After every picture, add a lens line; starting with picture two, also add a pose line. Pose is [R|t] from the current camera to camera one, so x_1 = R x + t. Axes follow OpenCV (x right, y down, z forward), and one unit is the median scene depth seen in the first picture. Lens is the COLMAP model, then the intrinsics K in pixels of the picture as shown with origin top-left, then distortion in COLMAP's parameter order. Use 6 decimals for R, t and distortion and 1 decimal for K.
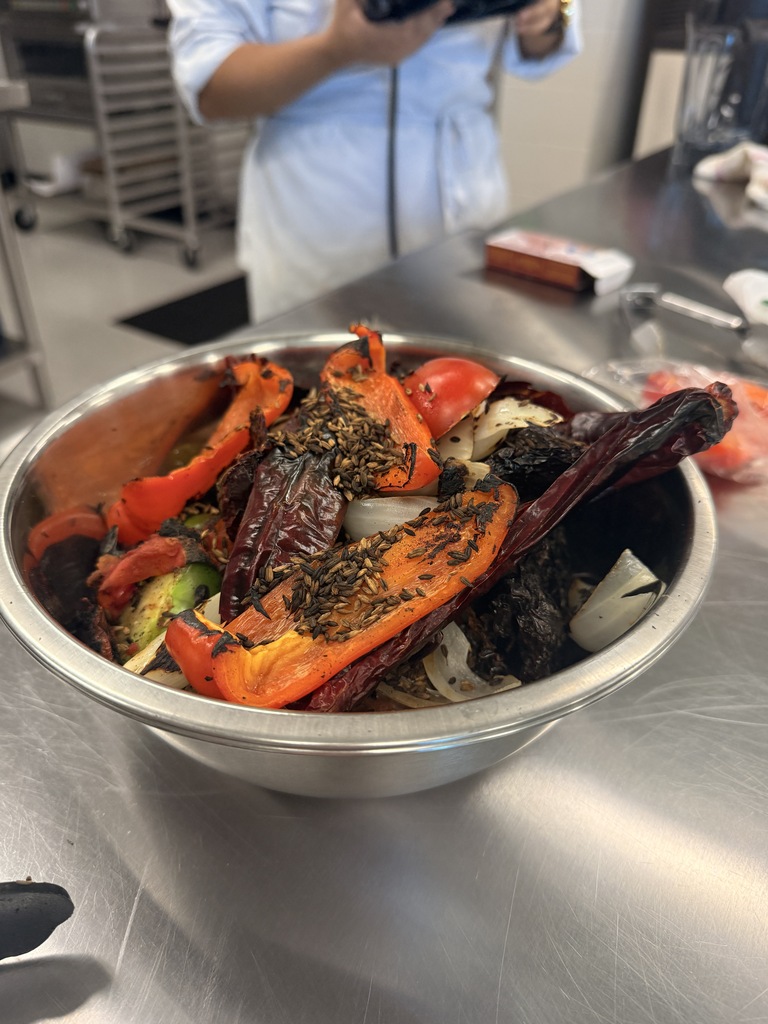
lens RADIAL K [[719.5, 0, 384.9], [0, 719.5, 516.5], [0, 0, 1]] dist [0.019092, -0.033893]
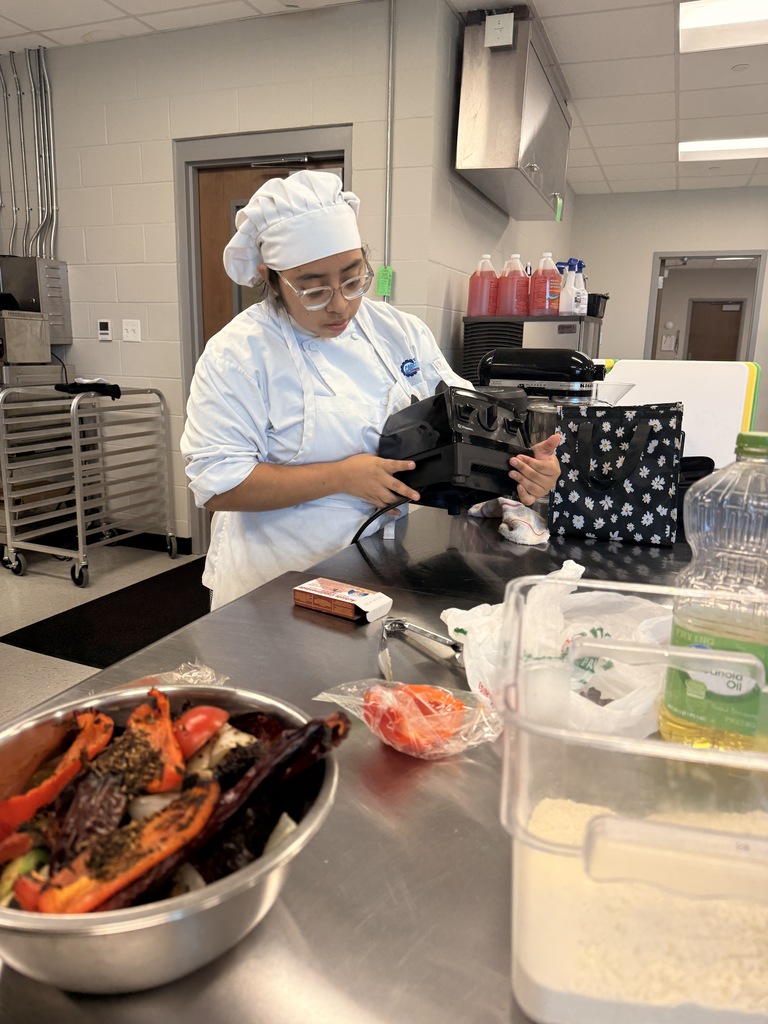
lens RADIAL K [[719.5, 0, 383.8], [0, 719.5, 509.7], [0, 0, 1]] dist [0.019092, -0.033893]
pose [[0.988378, -0.044868, 0.145244, 0.327239], [0.096821, 0.922394, -0.373918, 0.041838], [-0.117195, 0.383635, 0.916018, -0.944932]]
